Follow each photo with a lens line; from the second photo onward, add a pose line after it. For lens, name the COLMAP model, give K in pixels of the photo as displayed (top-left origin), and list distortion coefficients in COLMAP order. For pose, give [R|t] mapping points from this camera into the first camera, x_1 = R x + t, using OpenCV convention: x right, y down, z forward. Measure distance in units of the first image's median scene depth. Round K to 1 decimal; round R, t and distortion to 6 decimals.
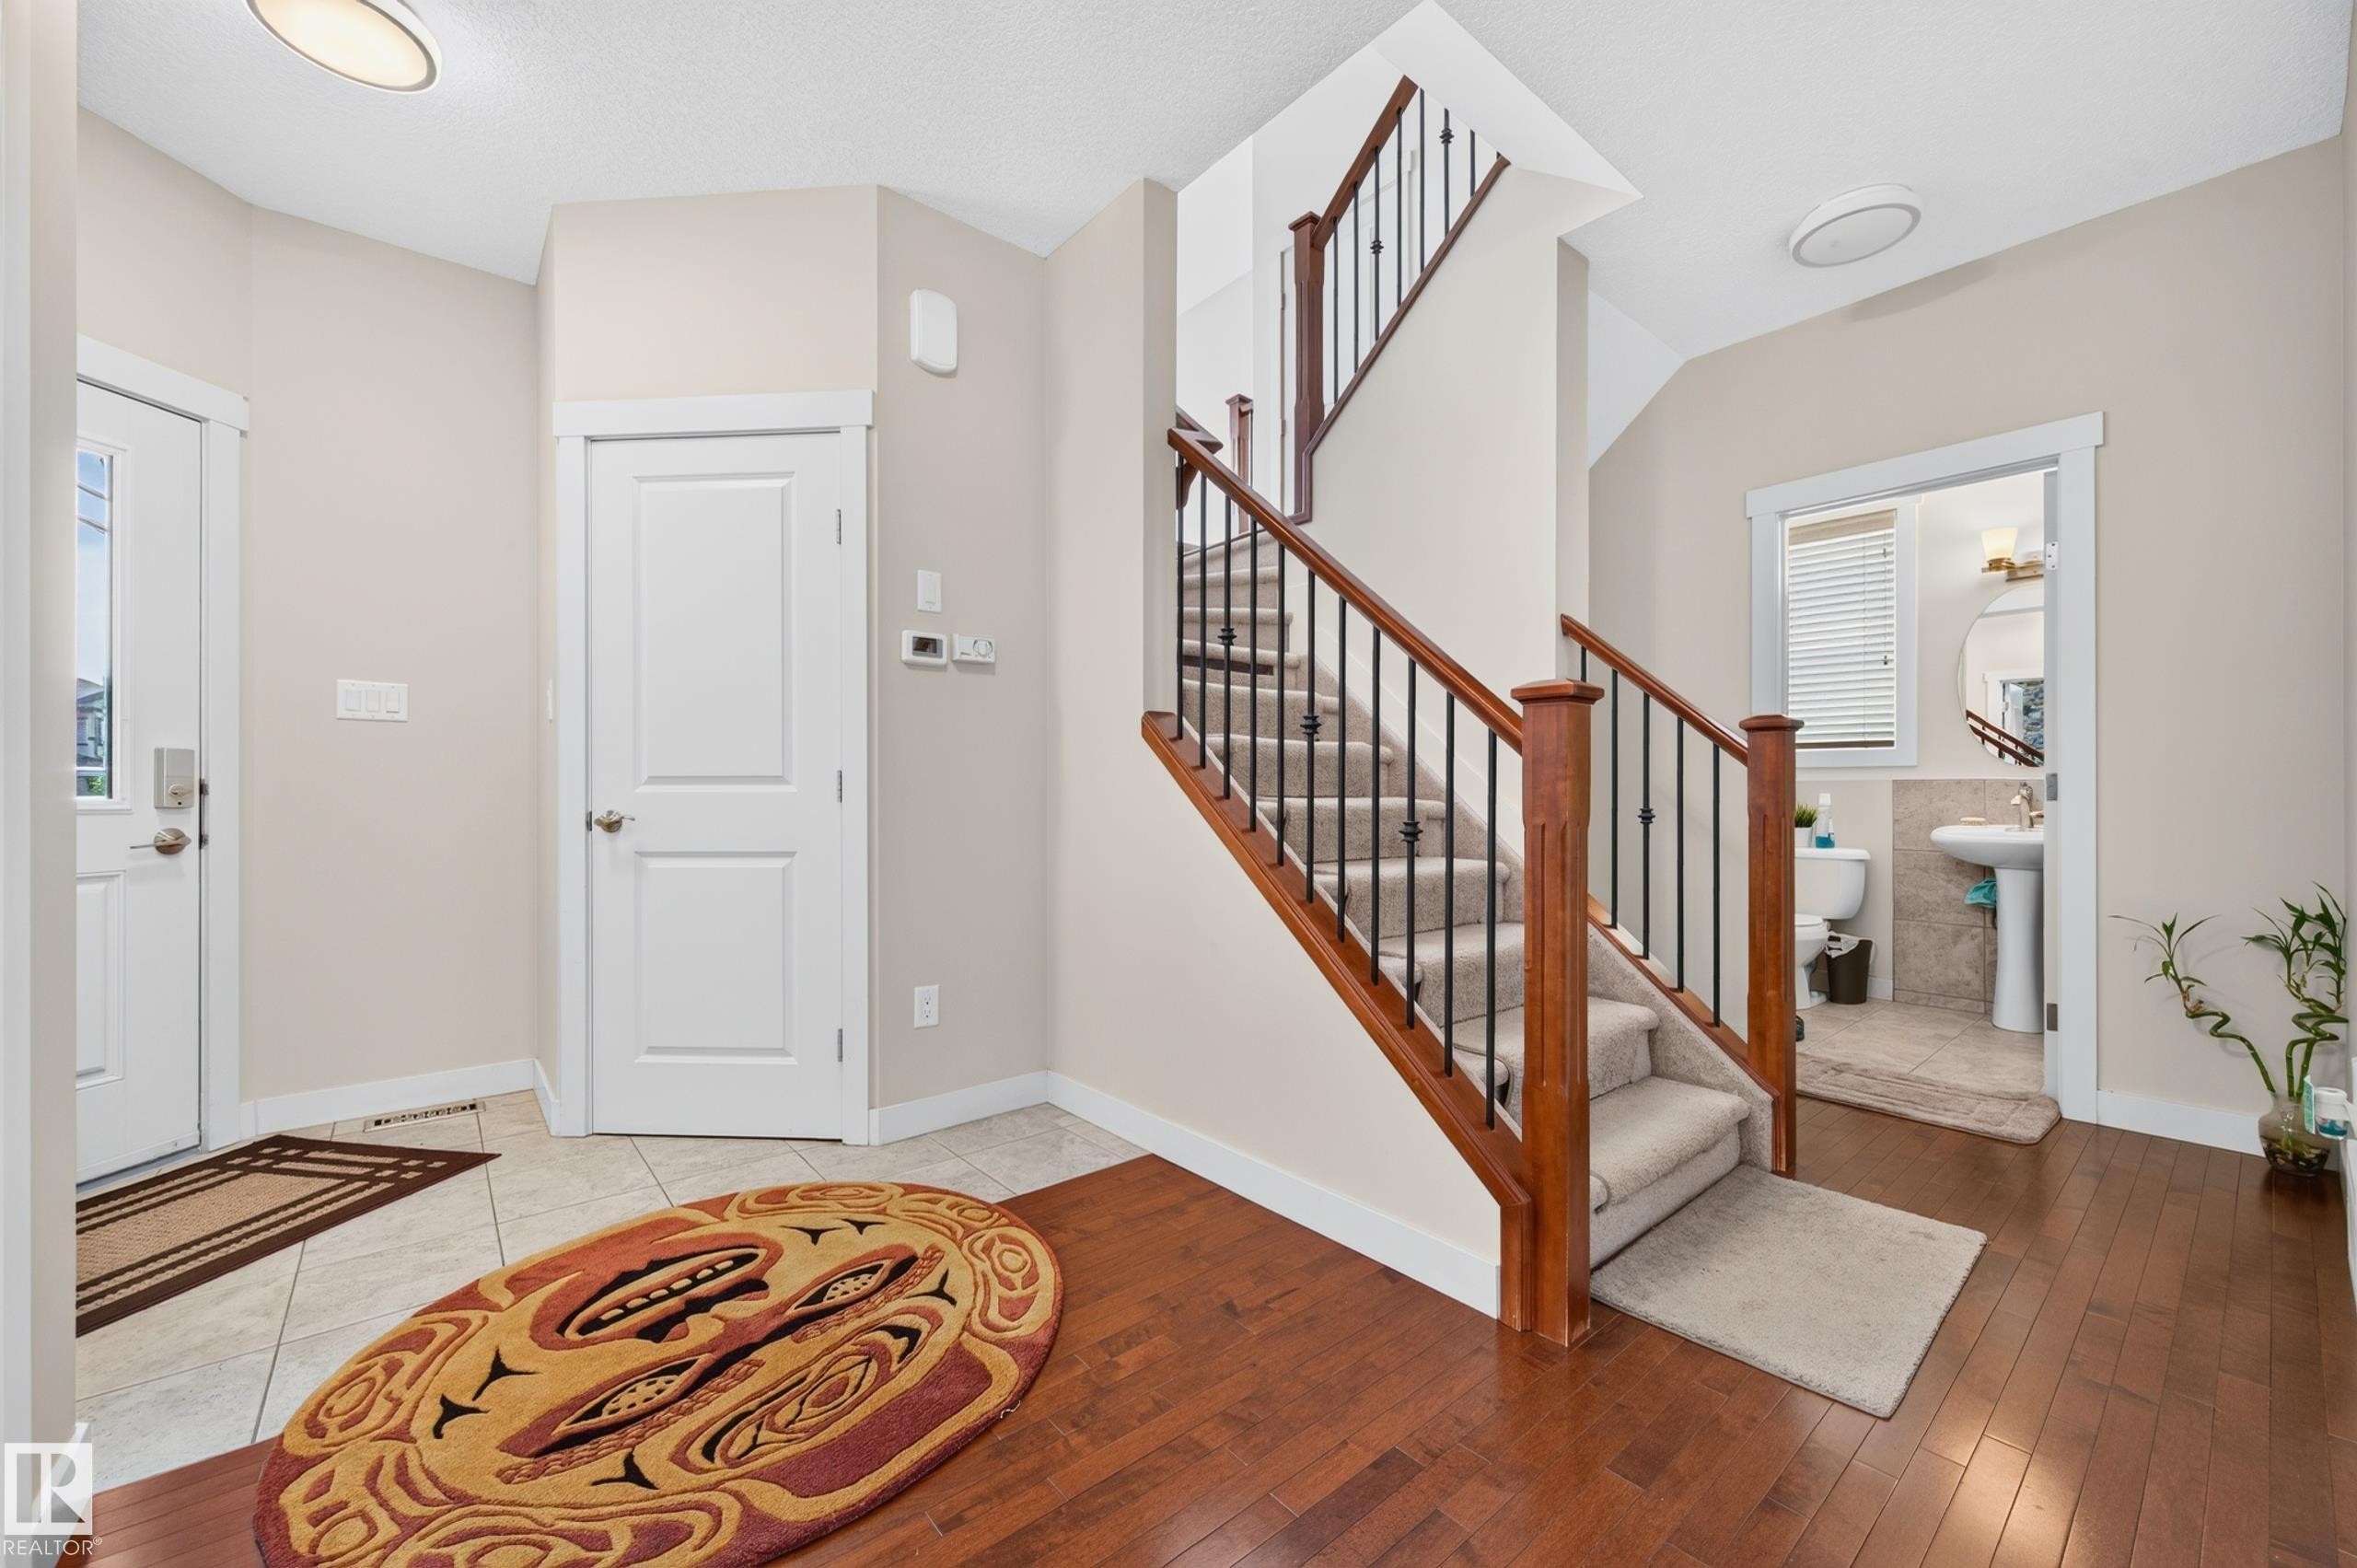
lens RADIAL K [[923.4, 0, 1182.6], [0, 923.4, 789.3], [0, 0, 1]] dist [0.005893, -0.002035]
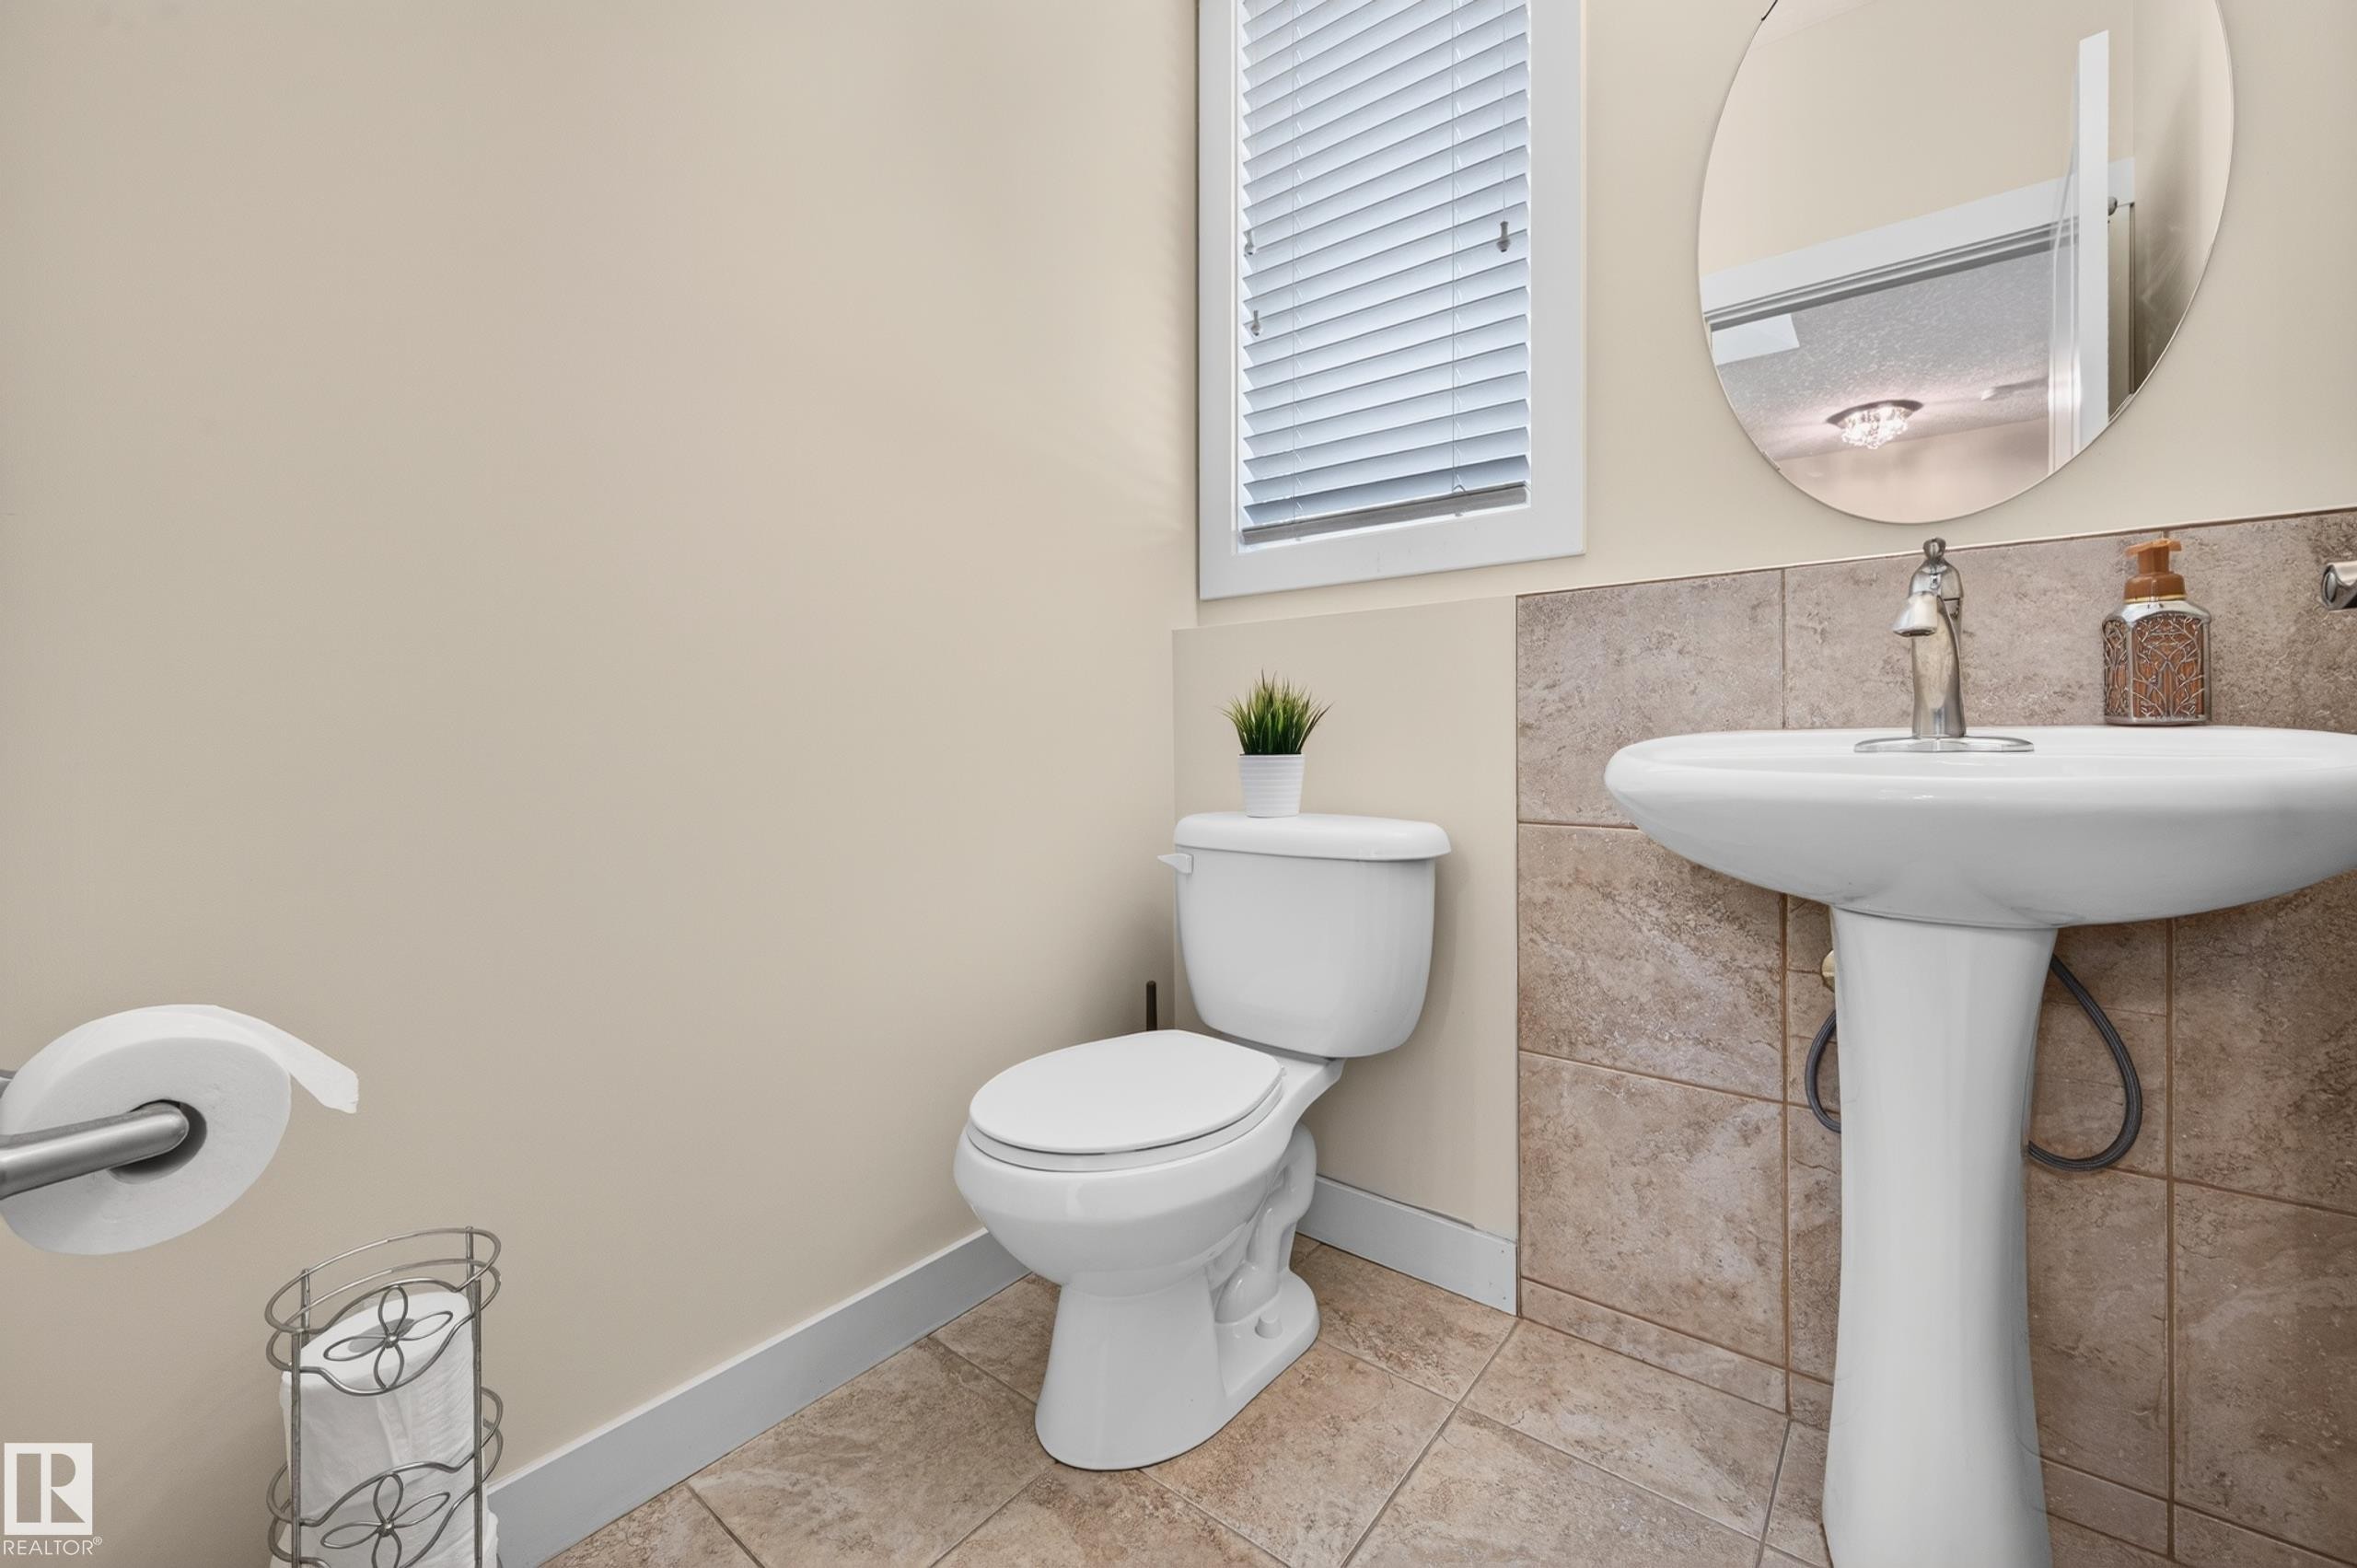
lens RADIAL K [[923.4, 0, 1205.9], [0, 923.4, 744.2], [0, 0, 1]] dist [0.005893, -0.002035]
pose [[0.978288, -0.009436, 0.207034, 0.627148], [0.007804, 0.999932, 0.008700, 0.037458], [-0.207102, -0.006895, 0.978295, 0.750394]]
